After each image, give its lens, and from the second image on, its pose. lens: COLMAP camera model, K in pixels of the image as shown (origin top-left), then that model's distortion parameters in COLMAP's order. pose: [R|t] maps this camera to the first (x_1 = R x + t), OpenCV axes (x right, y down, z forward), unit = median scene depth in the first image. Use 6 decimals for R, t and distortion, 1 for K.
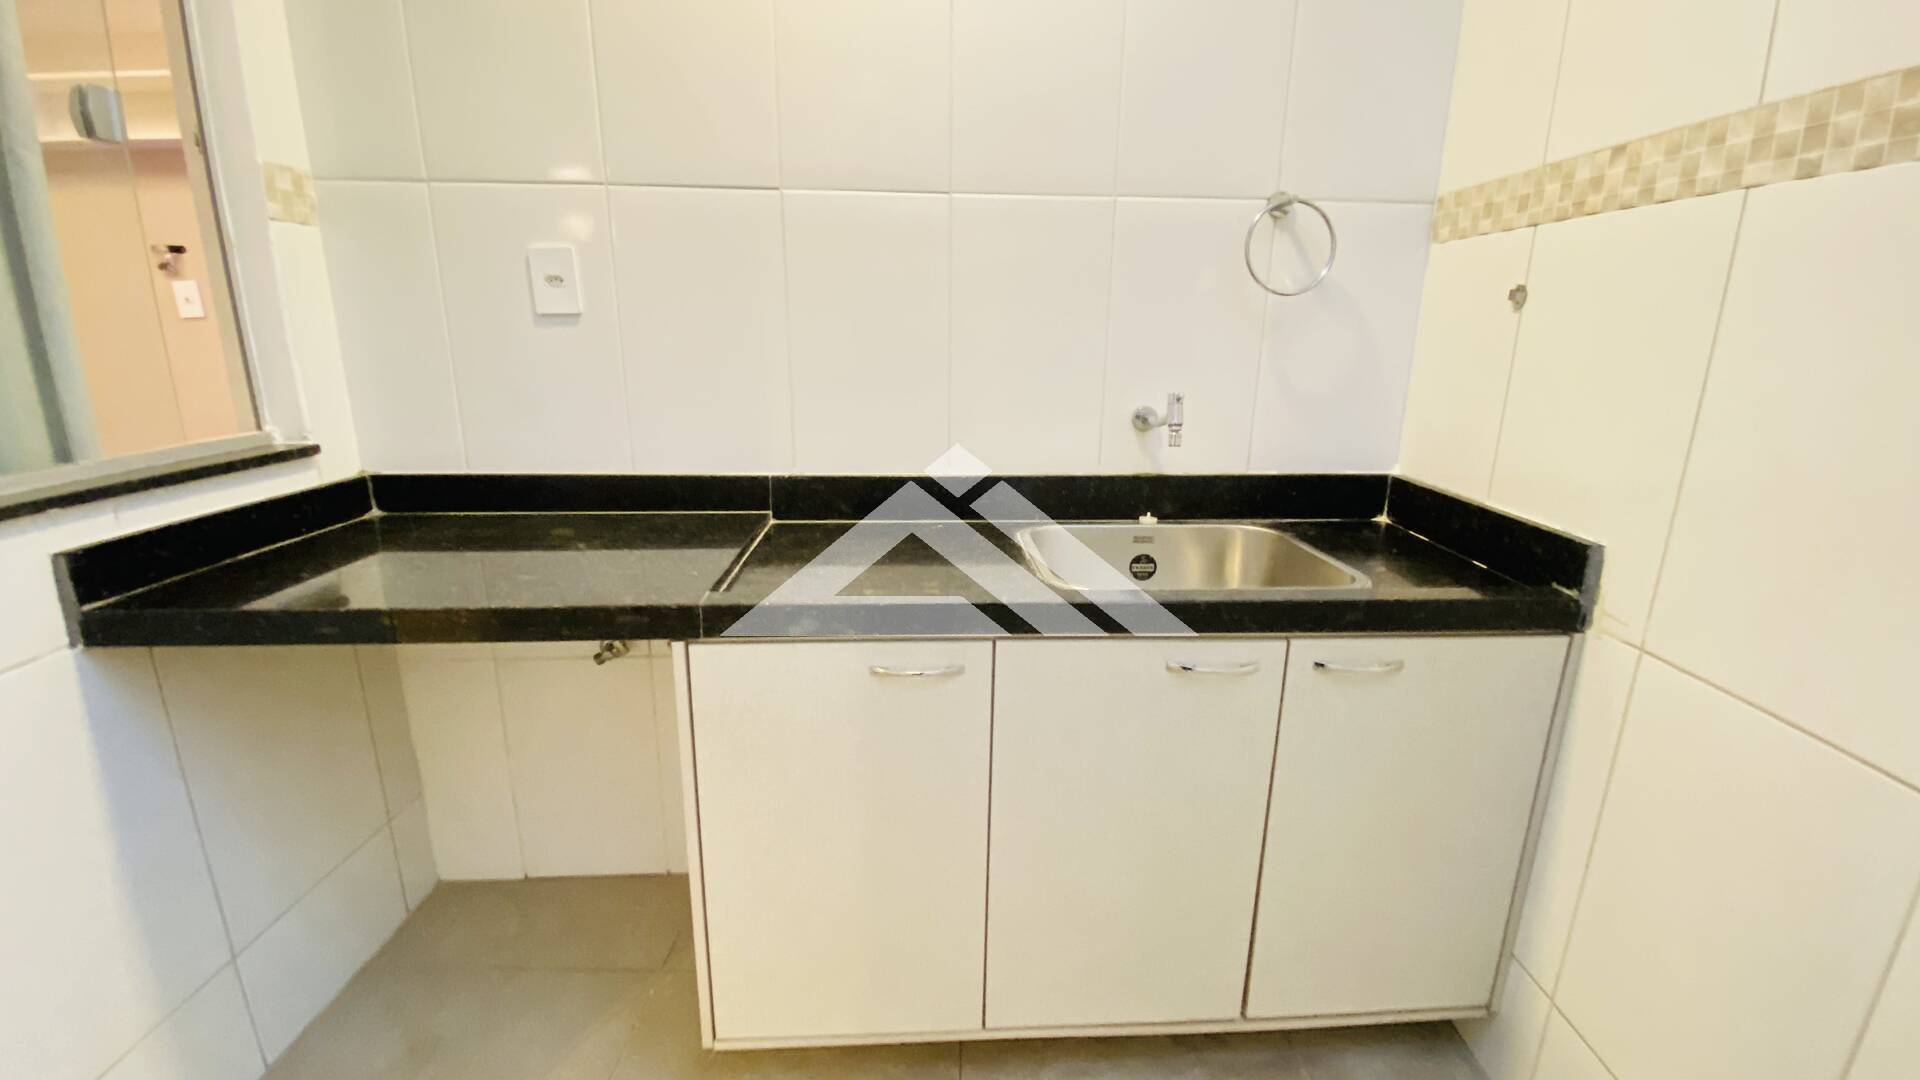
lens RADIAL K [[781.7, 0, 1023.3], [0, 781.7, 521.0], [0, 0, 1]] dist [0.009717, -0.015878]
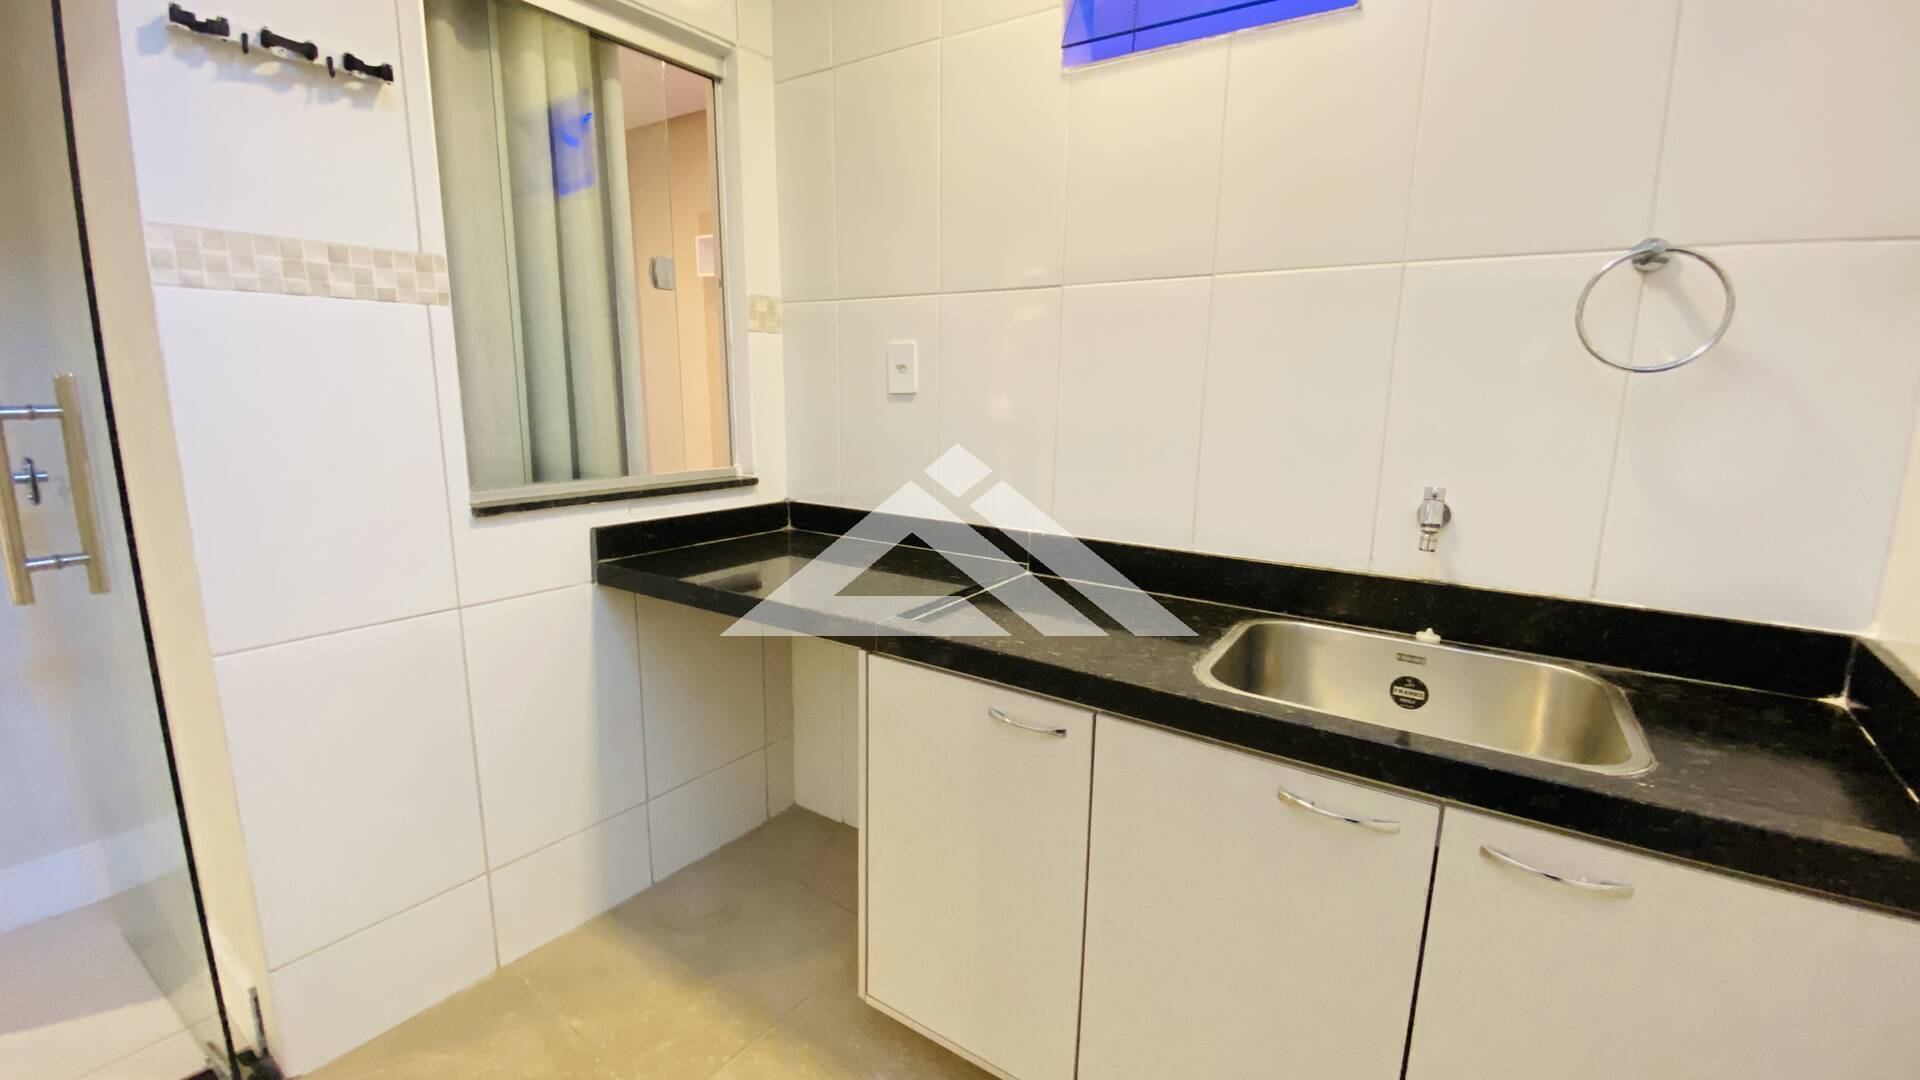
lens RADIAL K [[781.7, 0, 959.4], [0, 781.7, 521.6], [0, 0, 1]] dist [0.009717, -0.015878]
pose [[0.796367, 0.102356, -0.596090, 0.287233], [-0.150129, 0.988184, -0.030887, -0.026136], [0.585885, 0.114087, 0.802323, 0.034088]]
